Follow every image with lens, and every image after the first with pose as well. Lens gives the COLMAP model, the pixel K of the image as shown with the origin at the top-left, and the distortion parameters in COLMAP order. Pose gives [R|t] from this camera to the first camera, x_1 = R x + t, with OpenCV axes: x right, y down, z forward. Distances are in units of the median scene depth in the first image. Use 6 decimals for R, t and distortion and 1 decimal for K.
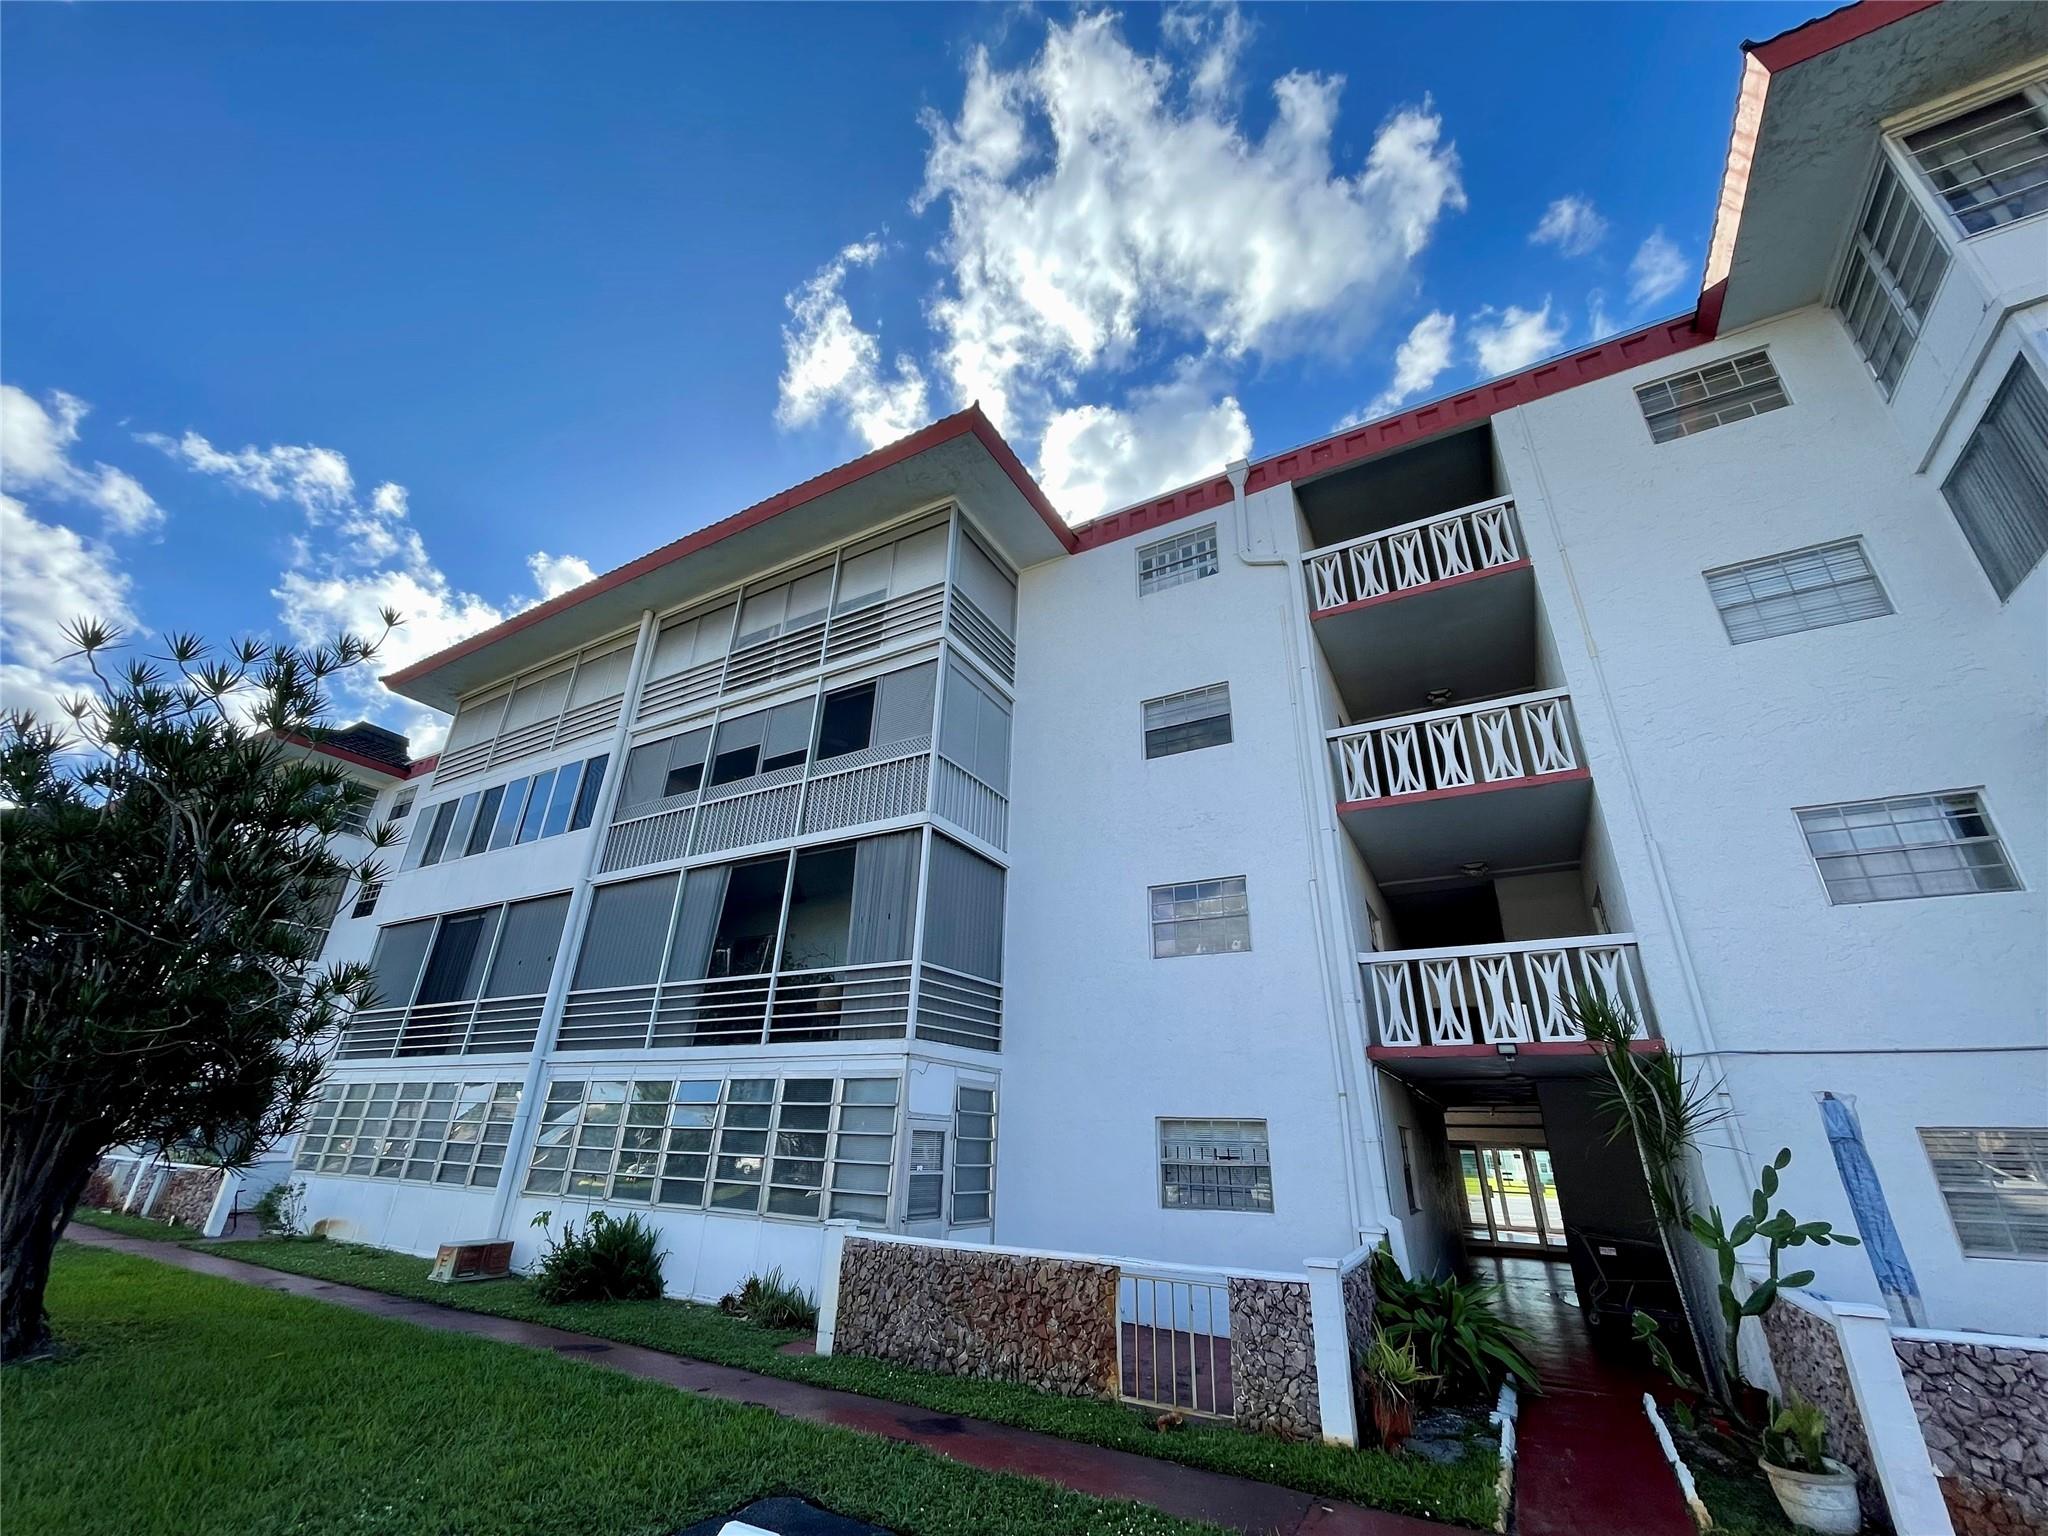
lens RADIAL K [[834.4, 0, 1024.0], [0, 834.4, 768.0], [0, 0, 1]] dist [-0.009776, 0.000394]
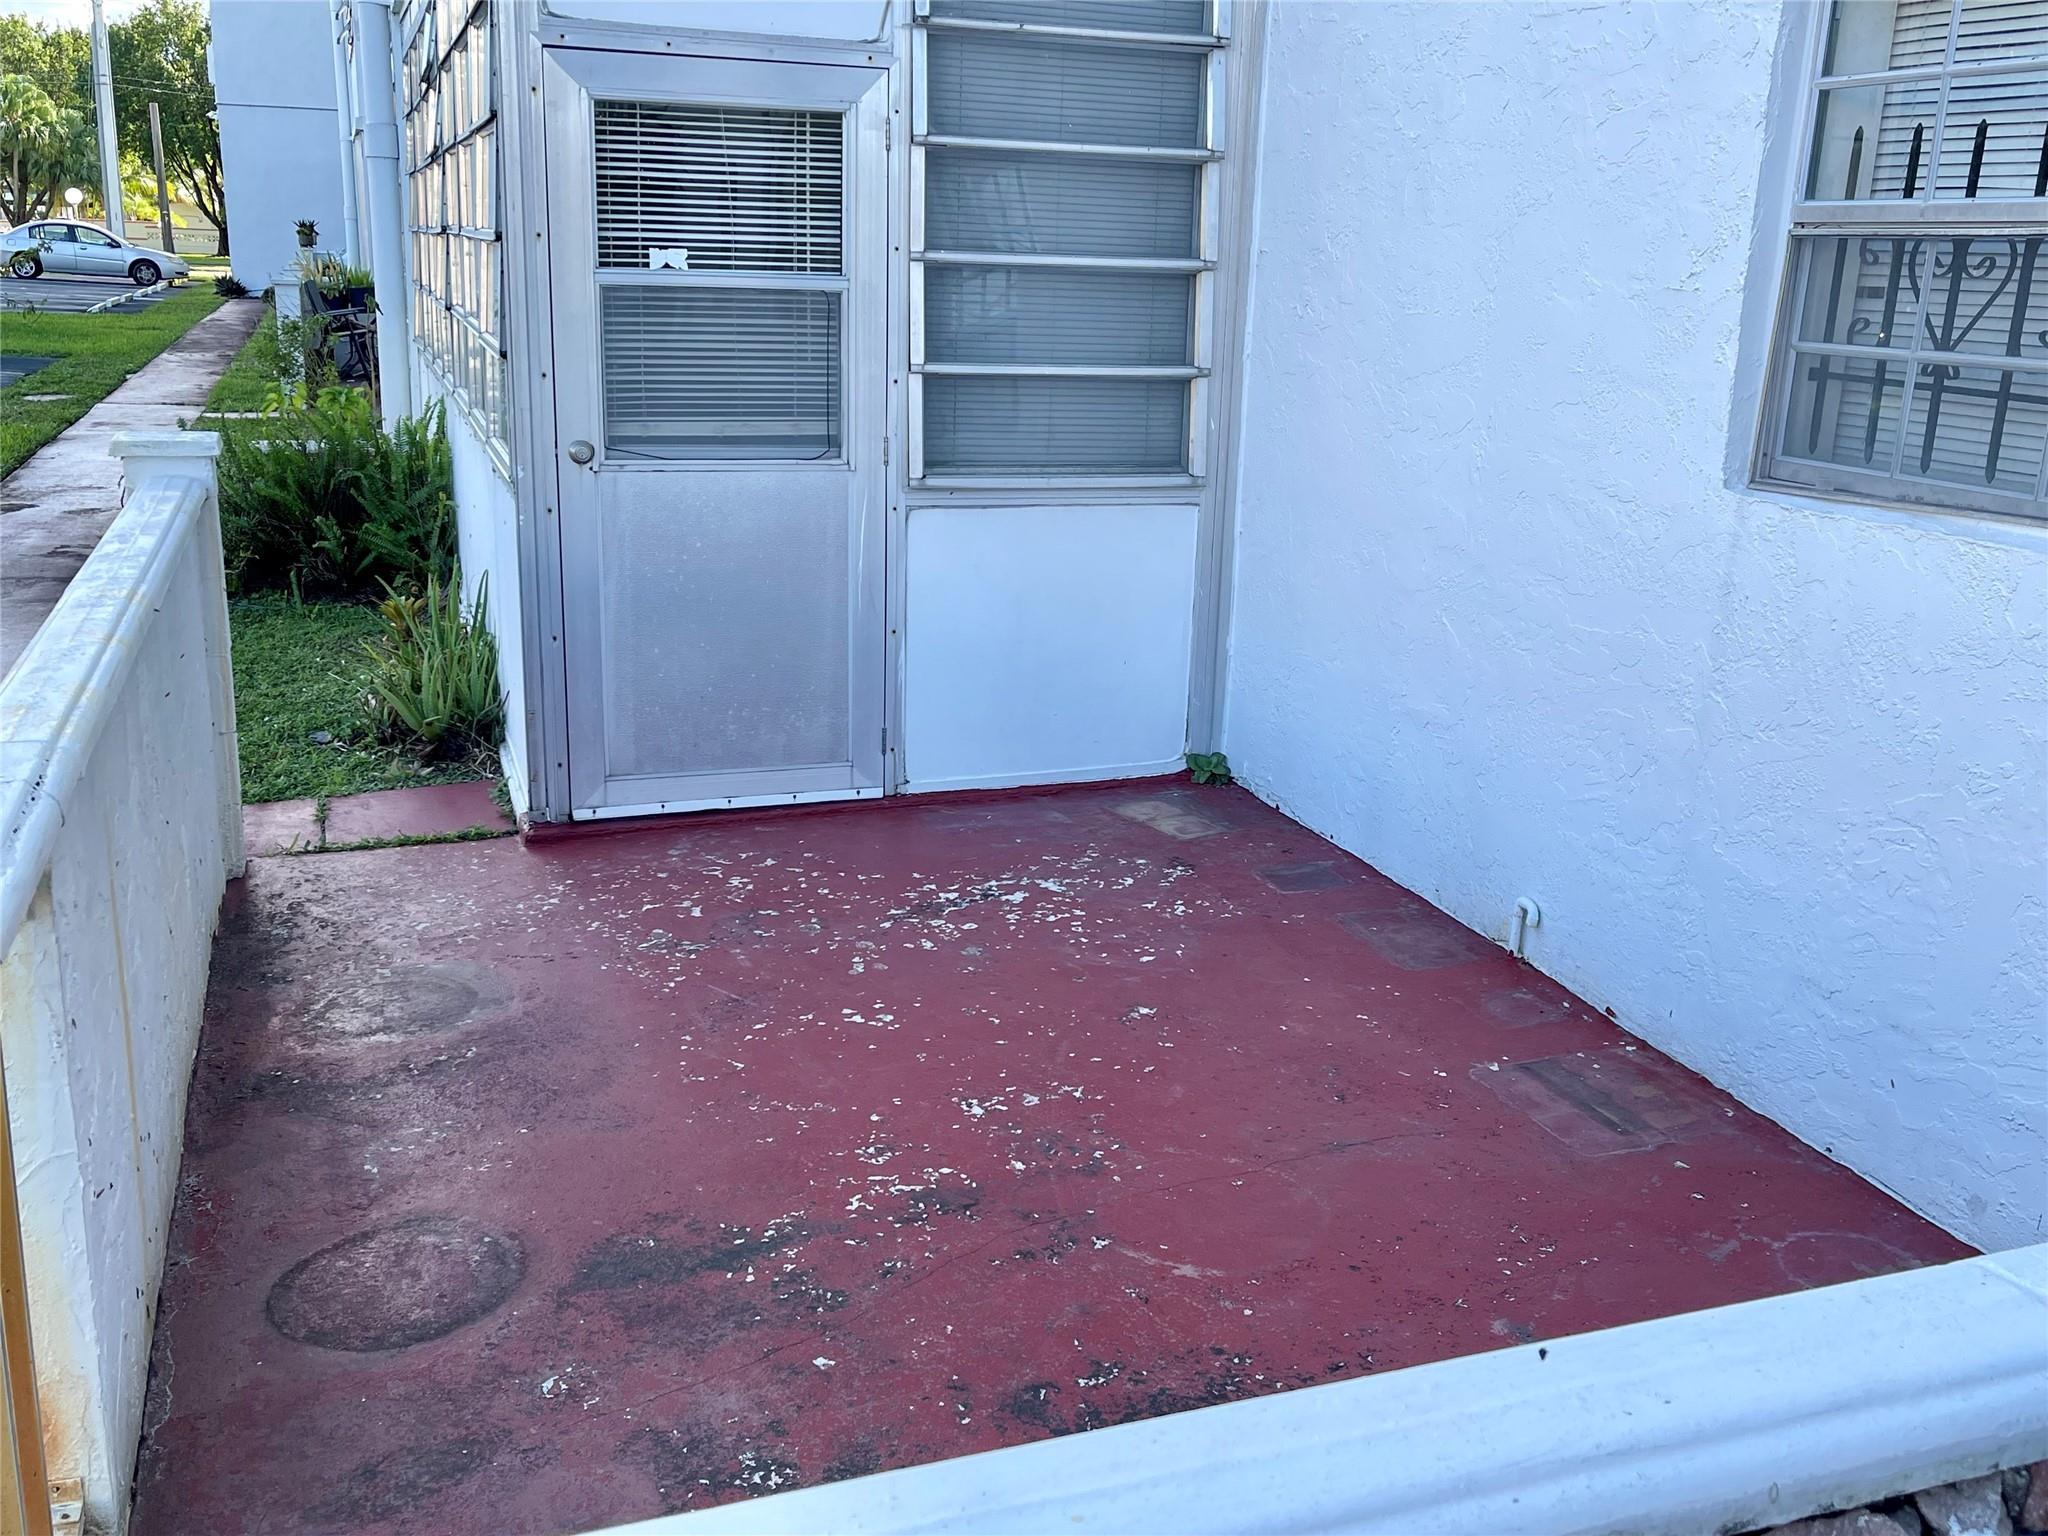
lens RADIAL K [[1883.1, 0, 1024.0], [0, 1883.1, 768.0], [0, 0, 1]] dist [0.002740, 0.001295]
pose [[0.759977, 0.165992, -0.628396, 0.299154], [0.258183, 0.810183, 0.526255, 0.339318], [0.596470, -0.562183, 0.572865, 0.667570]]
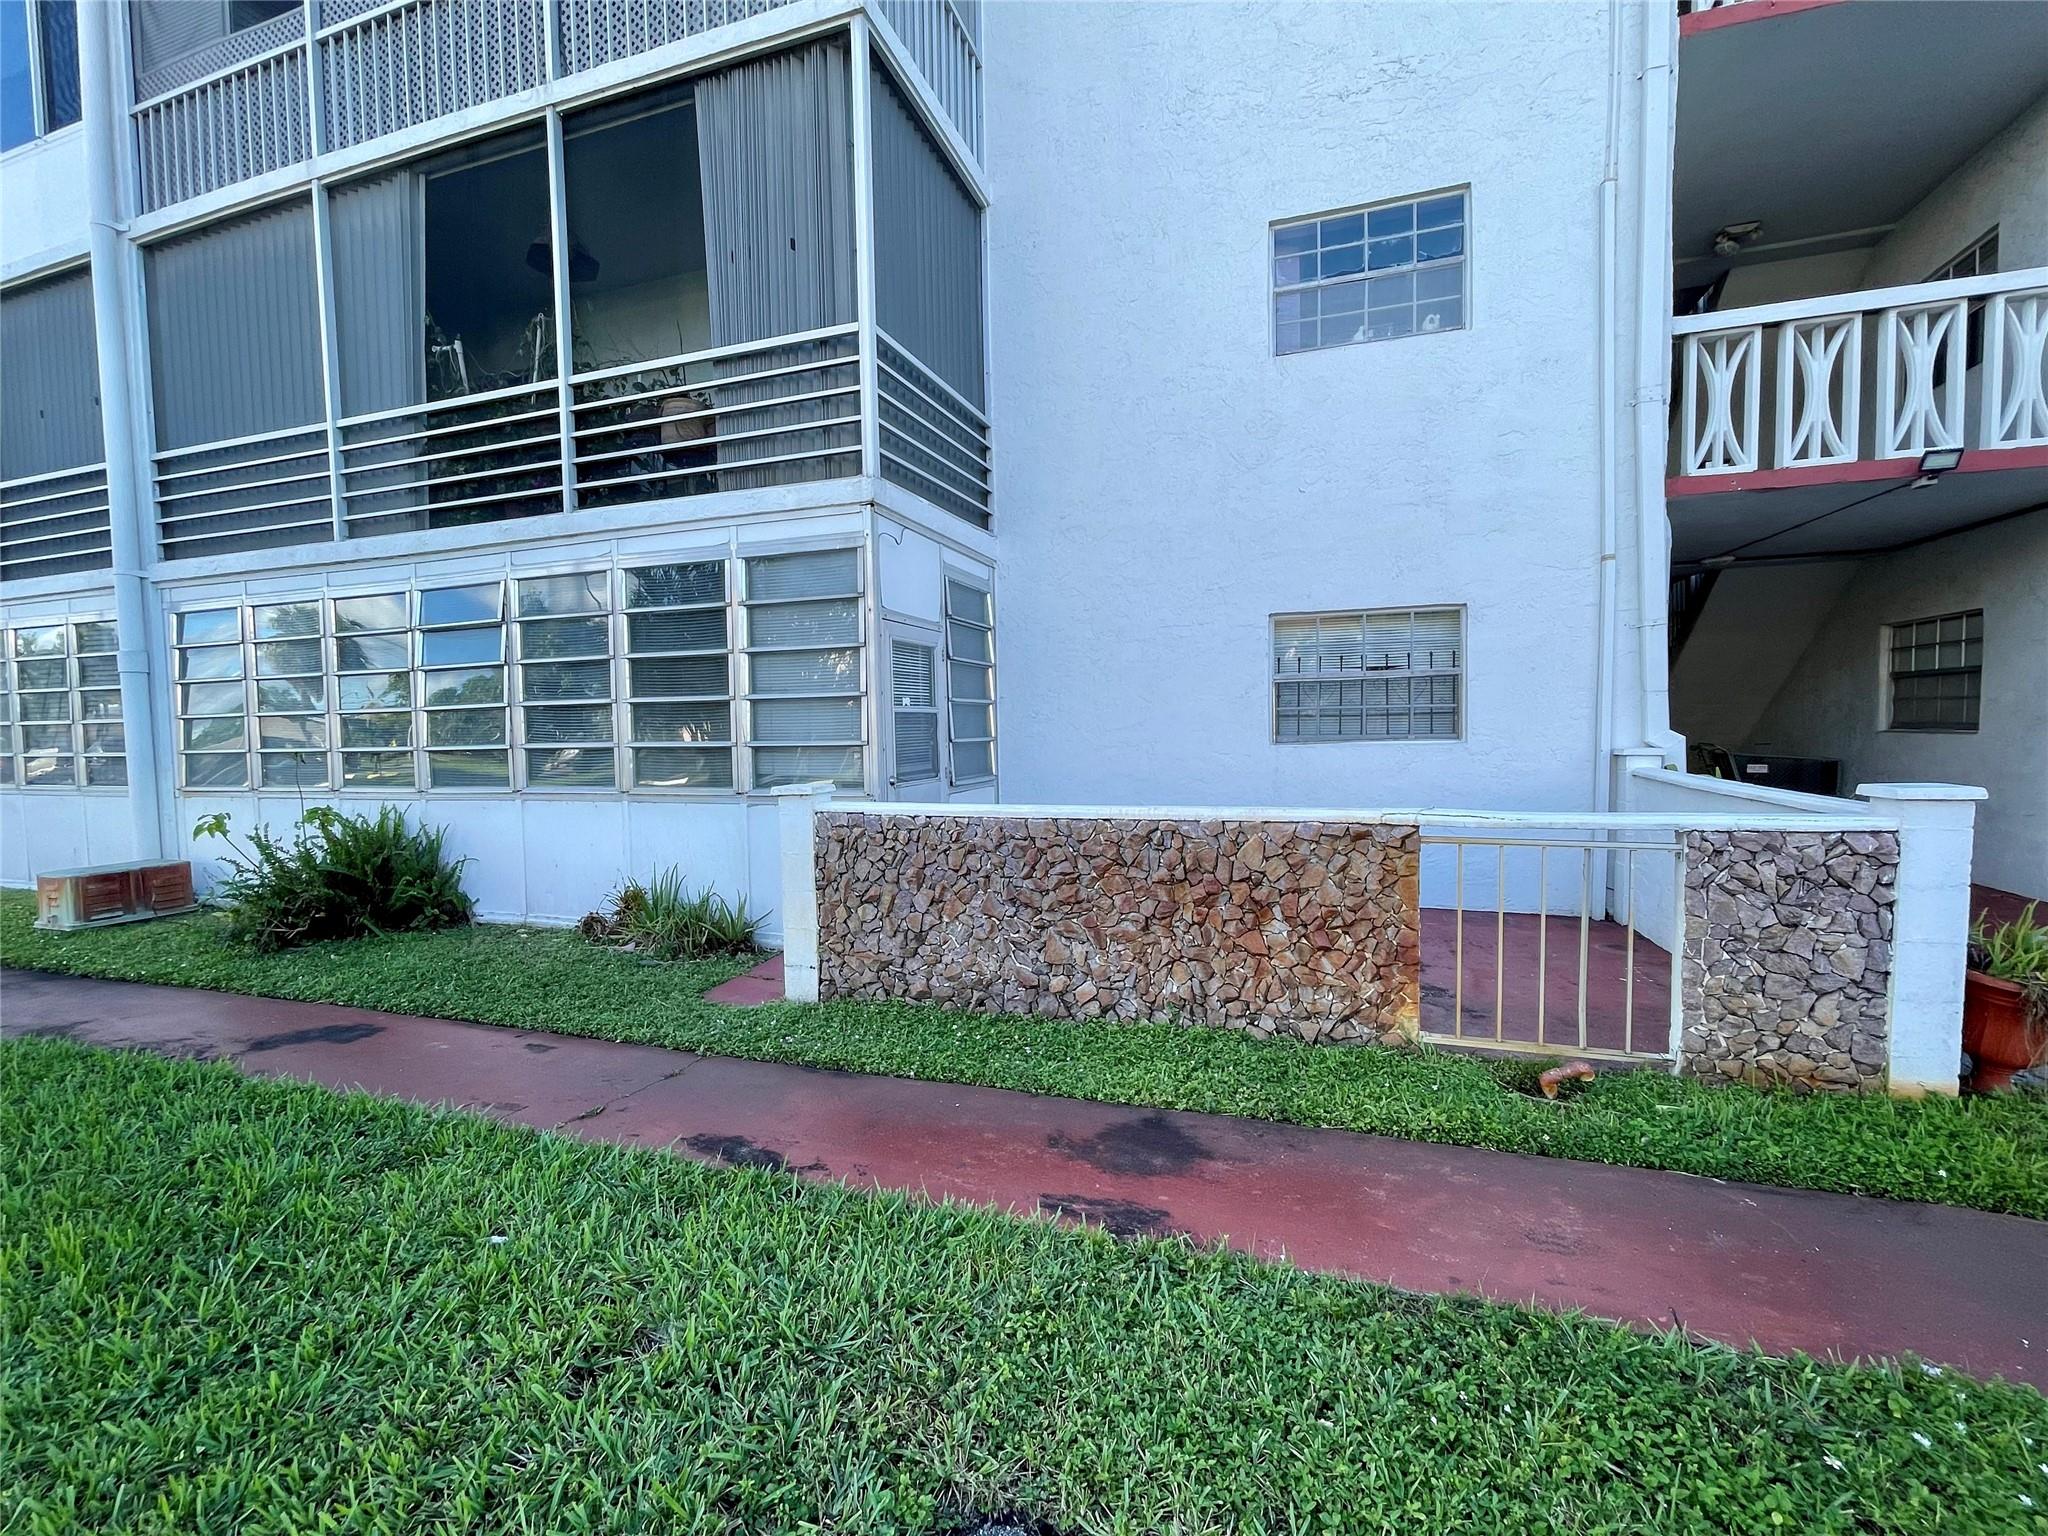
lens RADIAL K [[916.5, 0, 1024.0], [0, 916.5, 768.0], [0, 0, 1]] dist [0.002527, 0.000723]
pose [[0.983423, -0.057490, 0.171973, -0.154331], [-0.027609, 0.889877, 0.455365, 0.228189], [-0.179213, -0.452564, 0.873538, 0.406645]]
